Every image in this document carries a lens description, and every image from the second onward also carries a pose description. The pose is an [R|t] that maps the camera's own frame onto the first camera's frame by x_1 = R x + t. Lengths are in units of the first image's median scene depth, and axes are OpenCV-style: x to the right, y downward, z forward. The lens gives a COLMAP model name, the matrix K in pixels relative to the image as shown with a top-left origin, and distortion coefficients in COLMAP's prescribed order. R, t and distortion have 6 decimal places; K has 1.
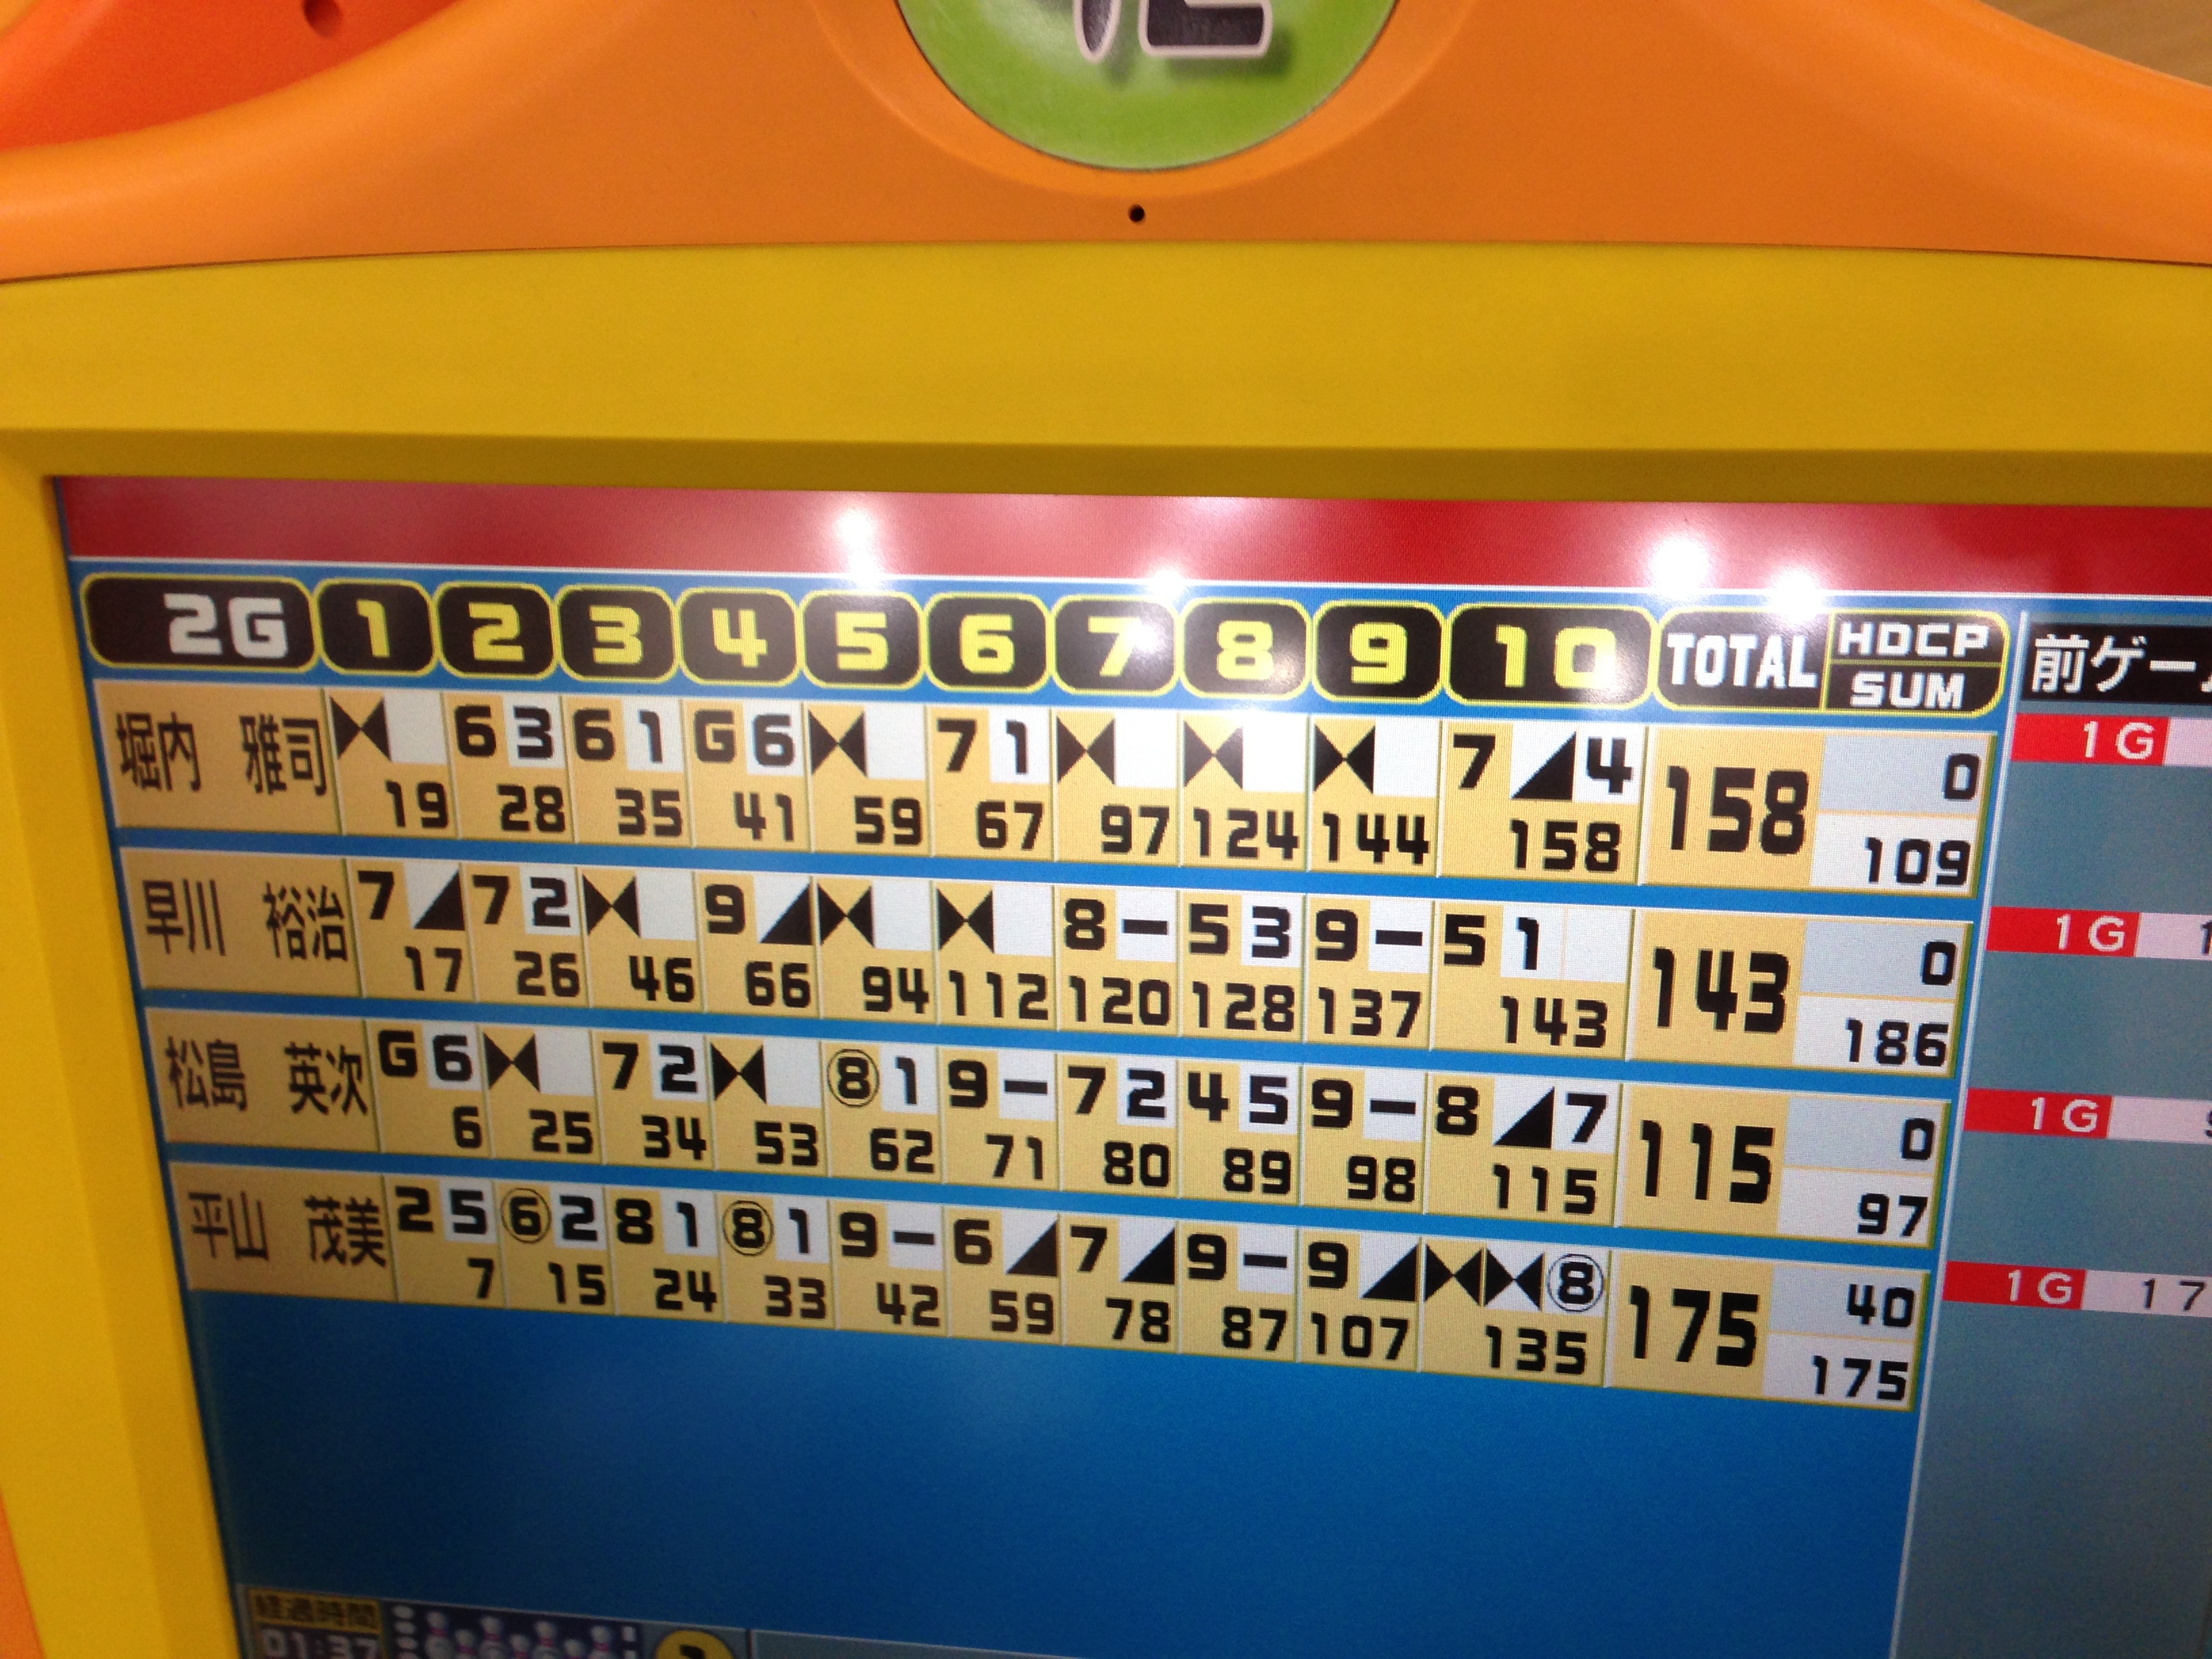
lens RADIAL K [[2151.9, 0, 1108.4], [0, 2151.9, 1098.8], [0, 0, 1]] dist [0.017688, 0.002508]
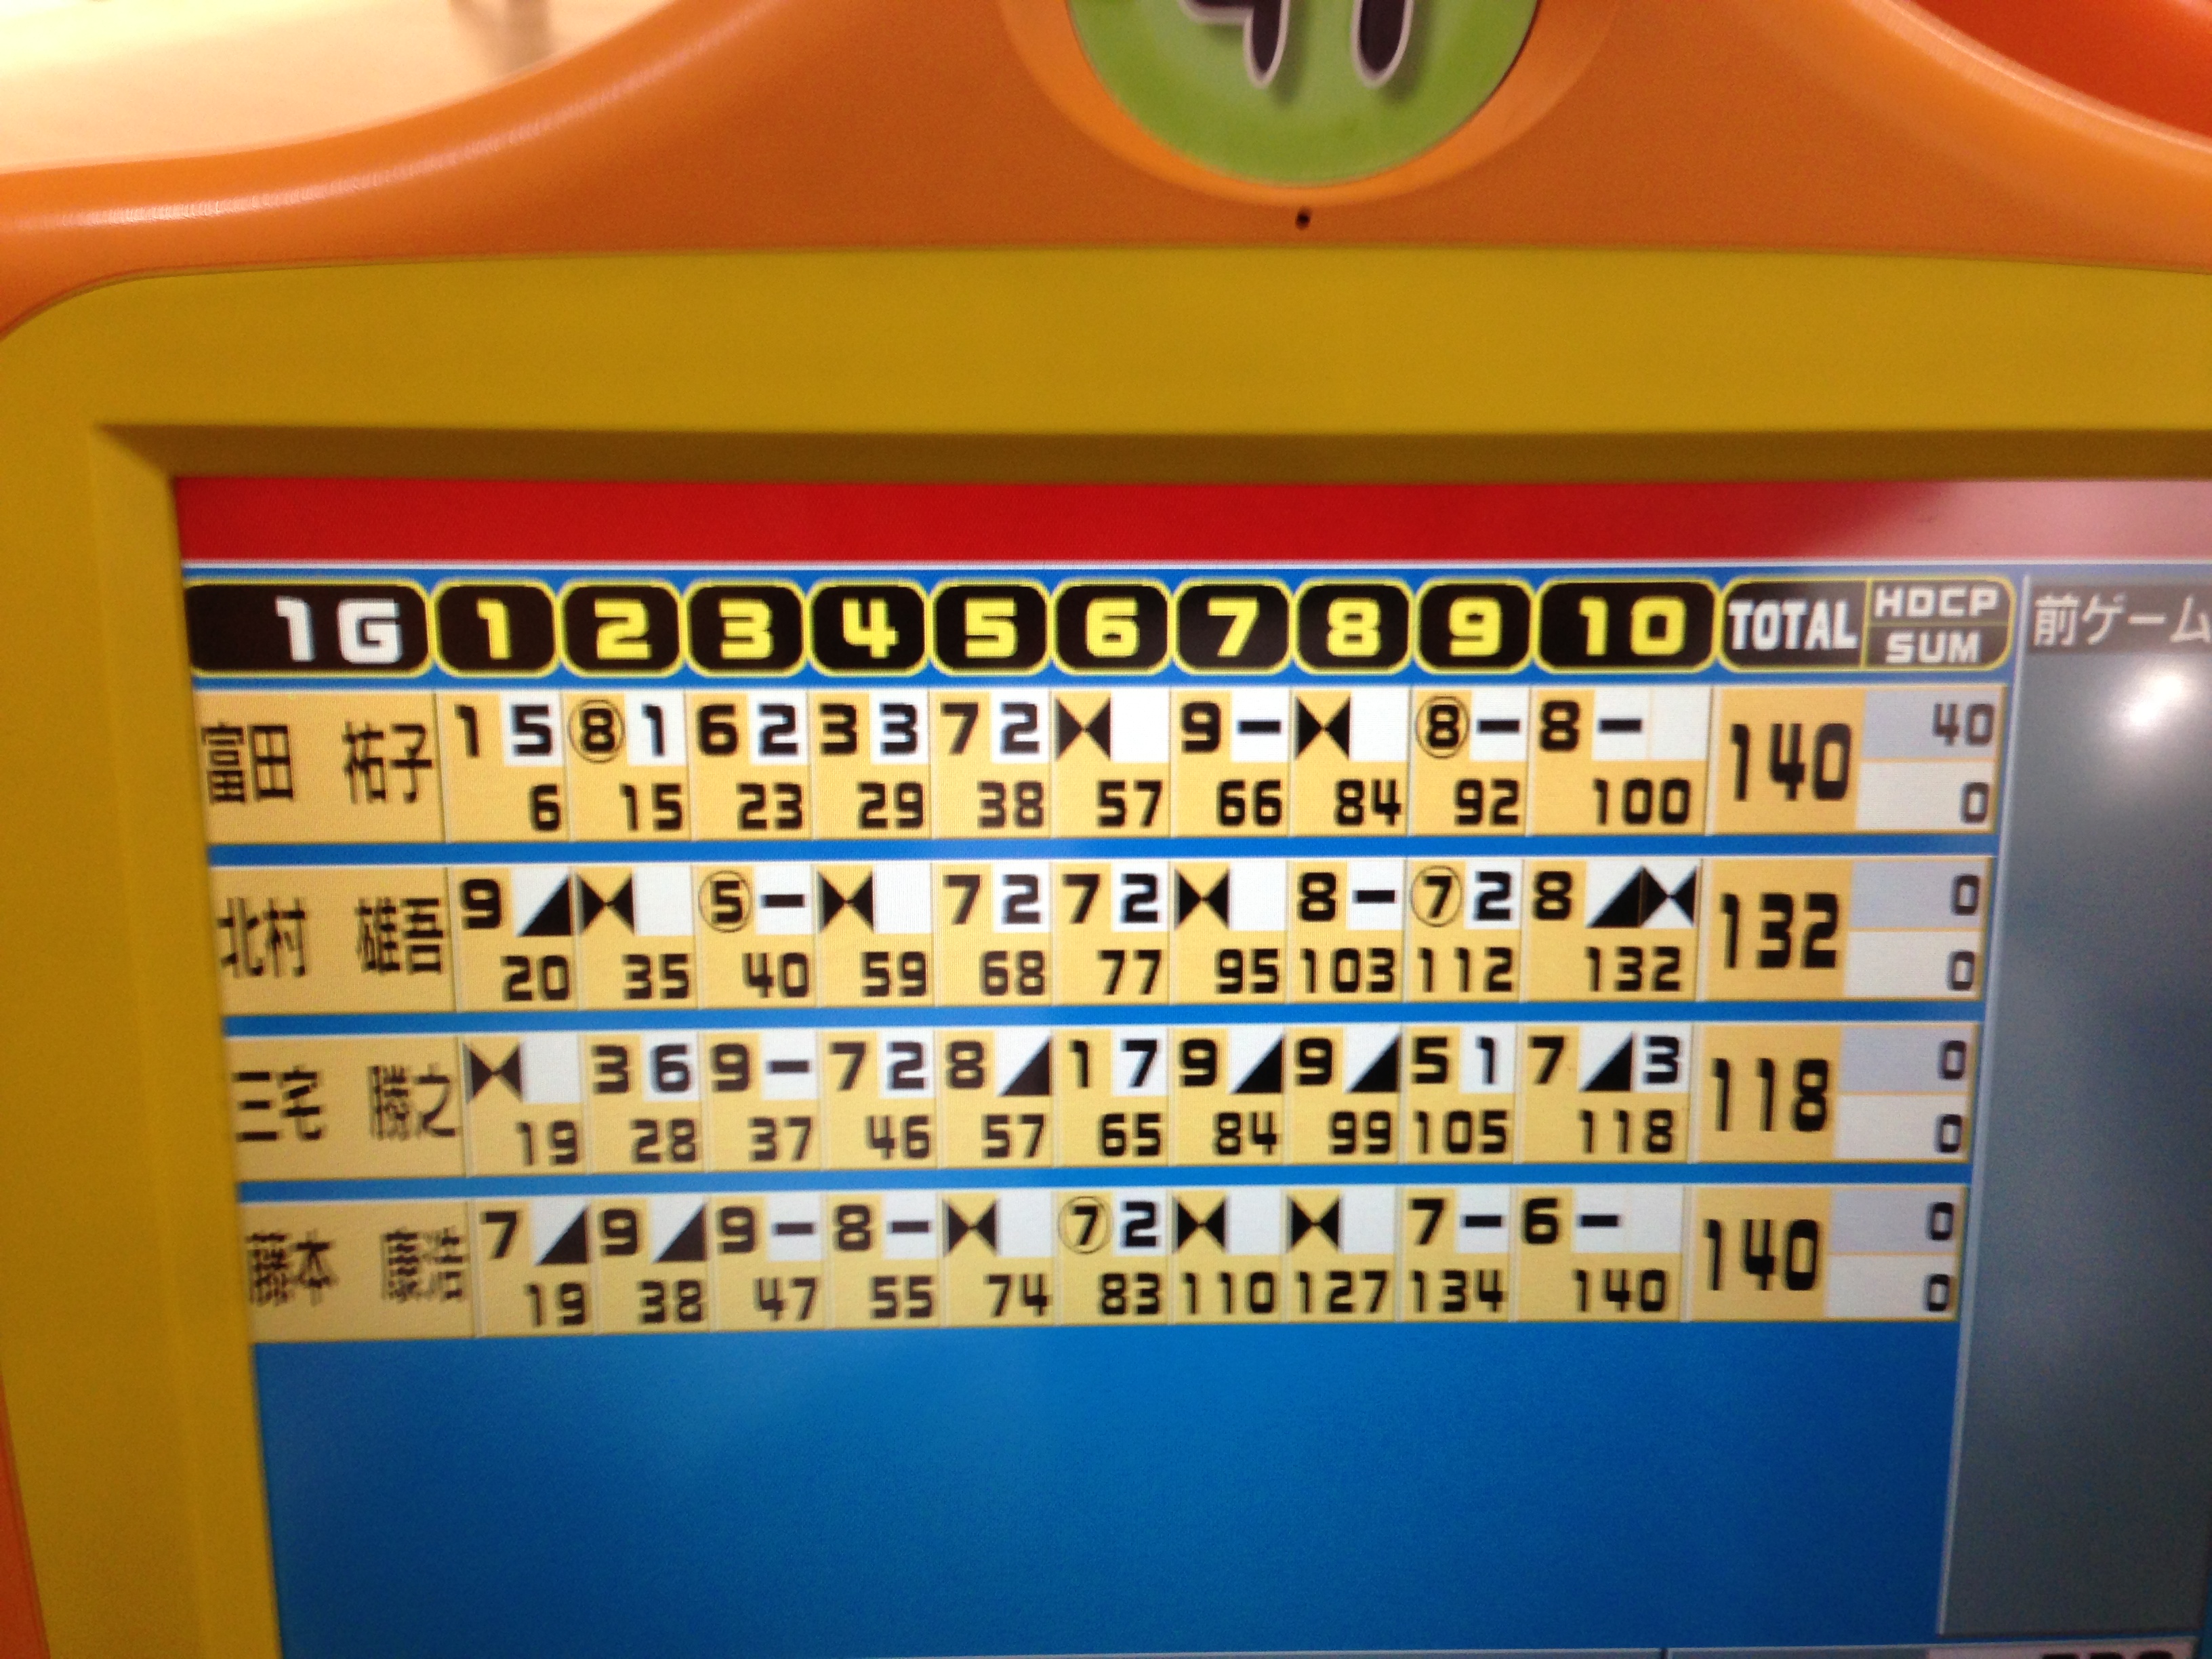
lens RADIAL K [[2105.7, 0, 1105.6], [0, 2105.7, 824.4], [0, 0, 1]] dist [0.040614, 0.006433]
pose [[0.982516, -0.042896, 0.181171, -0.239673], [0.062979, 0.992306, -0.106595, -0.012817], [-0.175205, 0.116141, 0.977658, 0.035774]]
